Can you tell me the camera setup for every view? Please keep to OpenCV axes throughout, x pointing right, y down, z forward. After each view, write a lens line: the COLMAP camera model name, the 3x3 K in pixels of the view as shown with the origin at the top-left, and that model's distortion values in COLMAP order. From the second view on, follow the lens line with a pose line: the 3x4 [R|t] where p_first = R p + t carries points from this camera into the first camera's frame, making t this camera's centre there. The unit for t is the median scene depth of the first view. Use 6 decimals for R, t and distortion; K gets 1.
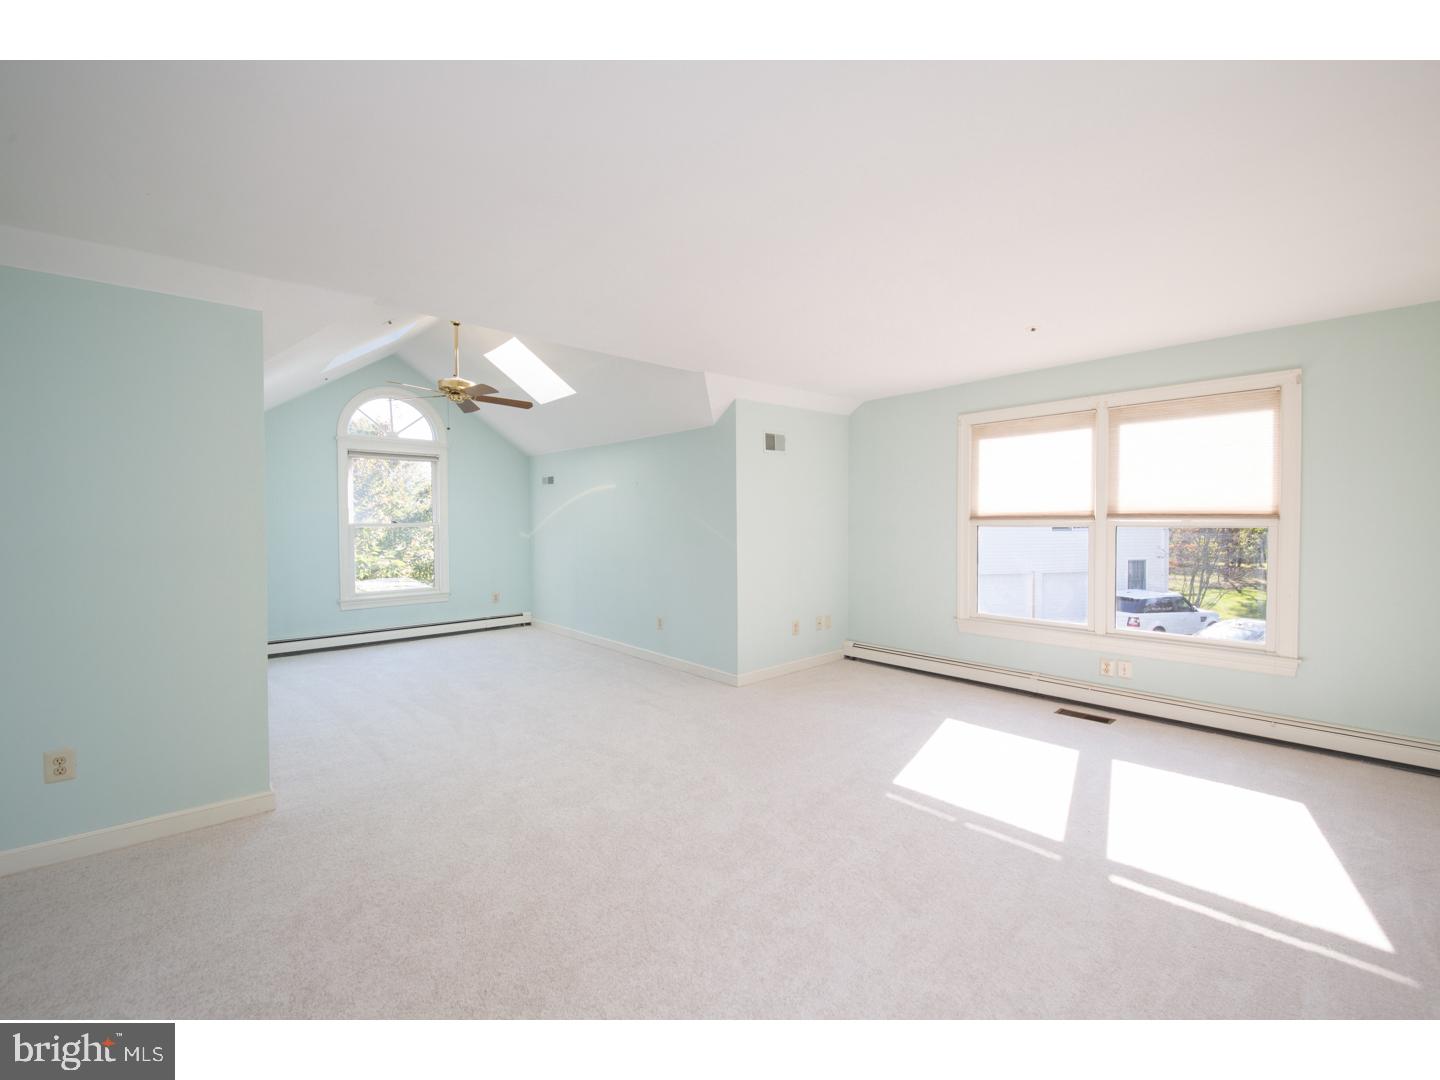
lens RADIAL K [[611.7, 0, 720.0], [0, 611.7, 540.0], [0, 0, 1]] dist [0.000207, 0.000004]
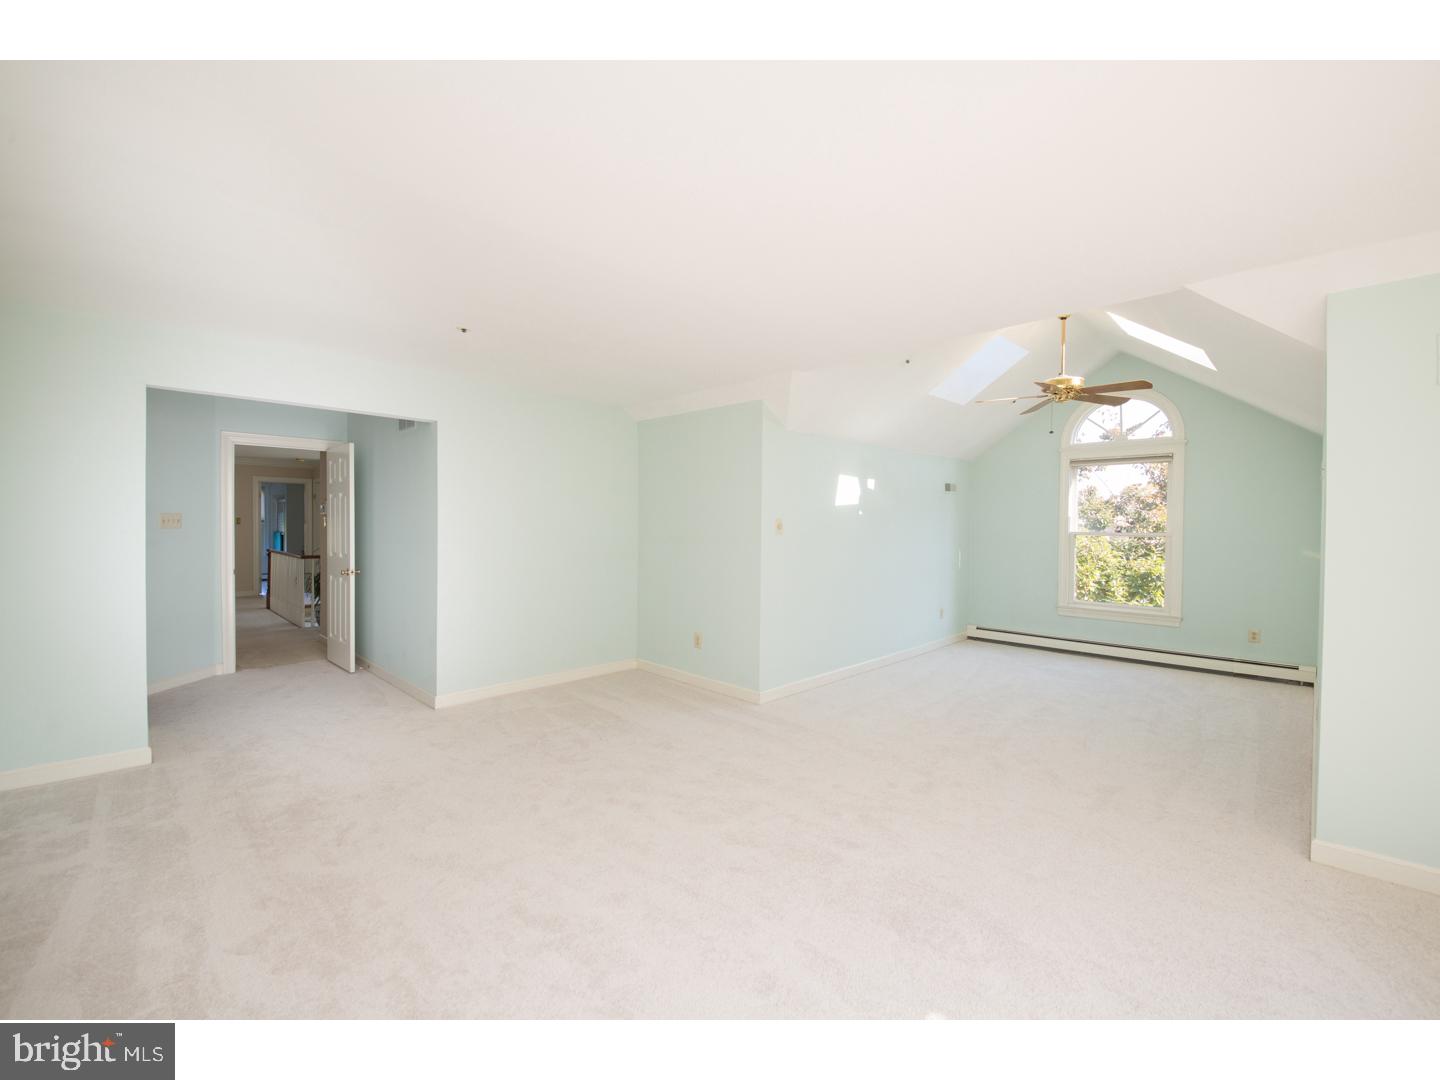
lens RADIAL K [[611.7, 0, 720.0], [0, 611.7, 540.0], [0, 0, 1]] dist [0.000207, 0.000004]
pose [[0.045451, 0.027886, -0.998577, 0.394079], [-0.043883, 0.998701, 0.025892, -0.014419], [0.998002, 0.042644, 0.046615, 0.367396]]
